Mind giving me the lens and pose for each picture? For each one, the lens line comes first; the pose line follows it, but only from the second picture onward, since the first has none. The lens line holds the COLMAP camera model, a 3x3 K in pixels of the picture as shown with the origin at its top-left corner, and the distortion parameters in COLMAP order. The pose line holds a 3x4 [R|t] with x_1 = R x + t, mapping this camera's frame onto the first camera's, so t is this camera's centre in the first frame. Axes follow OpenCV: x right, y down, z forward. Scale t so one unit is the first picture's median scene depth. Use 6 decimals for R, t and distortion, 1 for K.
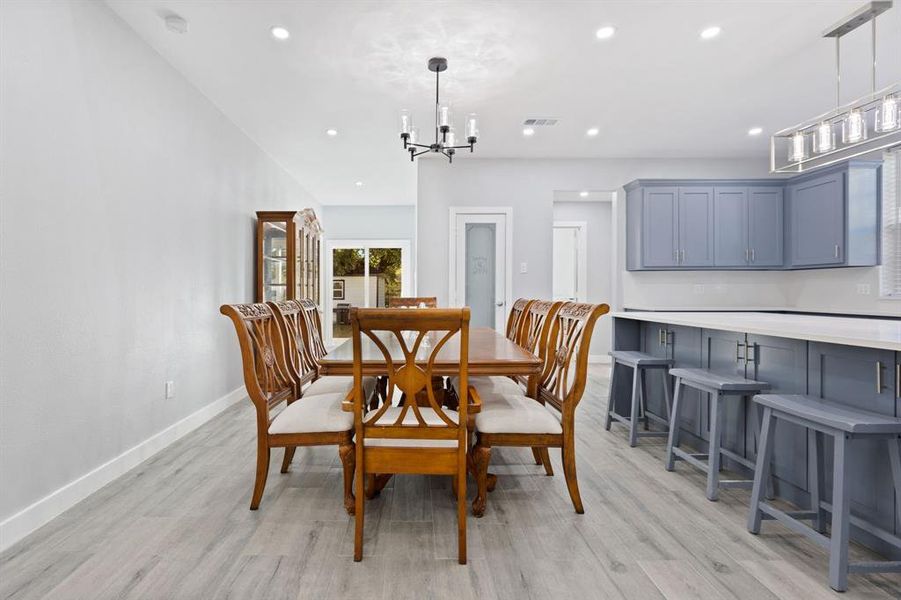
lens RADIAL K [[424.0, 0, 401.4], [0, 424.0, 288.7], [0, 0, 1]] dist [-0.004263, -0.000119]
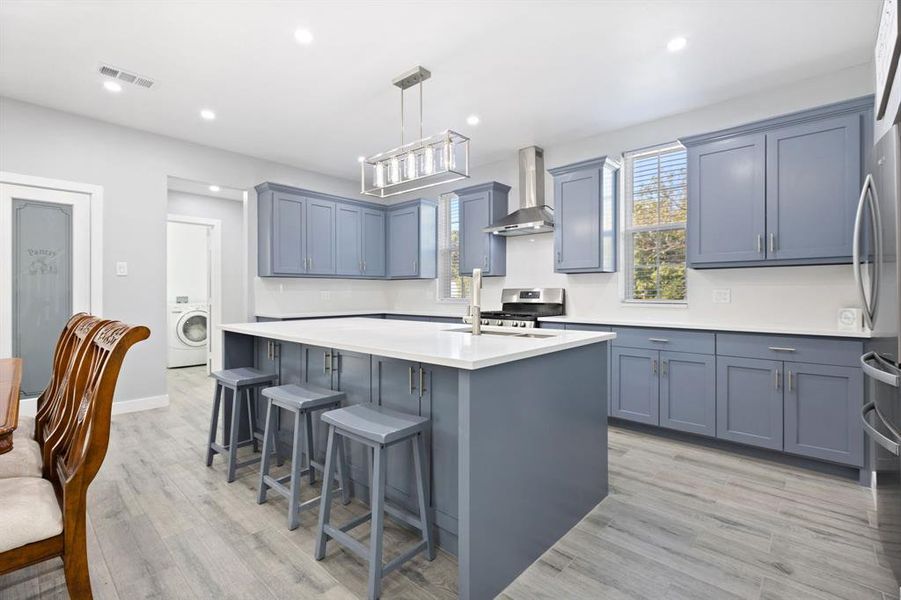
lens RADIAL K [[424.0, 0, 451.4], [0, 424.0, 287.9], [0, 0, 1]] dist [-0.004263, -0.000119]
pose [[0.656421, 0.009950, 0.754329, 0.177633], [-0.003746, 0.999944, -0.009930, -0.015857], [-0.754385, 0.003692, 0.656422, 0.084774]]
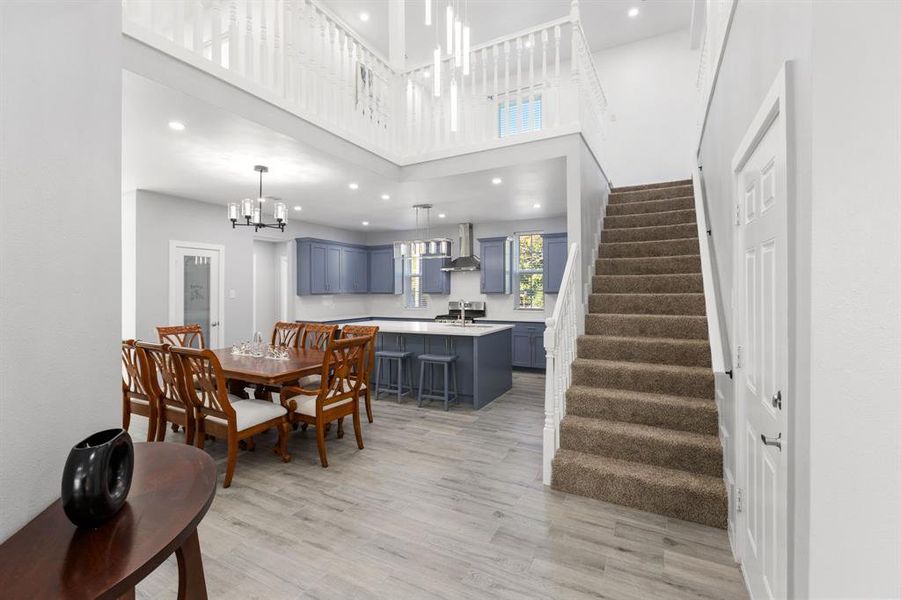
lens RADIAL K [[396.8, 0, 446.7], [0, 396.8, 294.3], [0, 0, 1]] dist [0.004188, 0.000340]
pose [[0.462876, -0.008752, 0.886380, -0.787527], [0.002022, 0.999959, 0.008817, -0.099106], [-0.886421, -0.002289, 0.462875, -0.195205]]
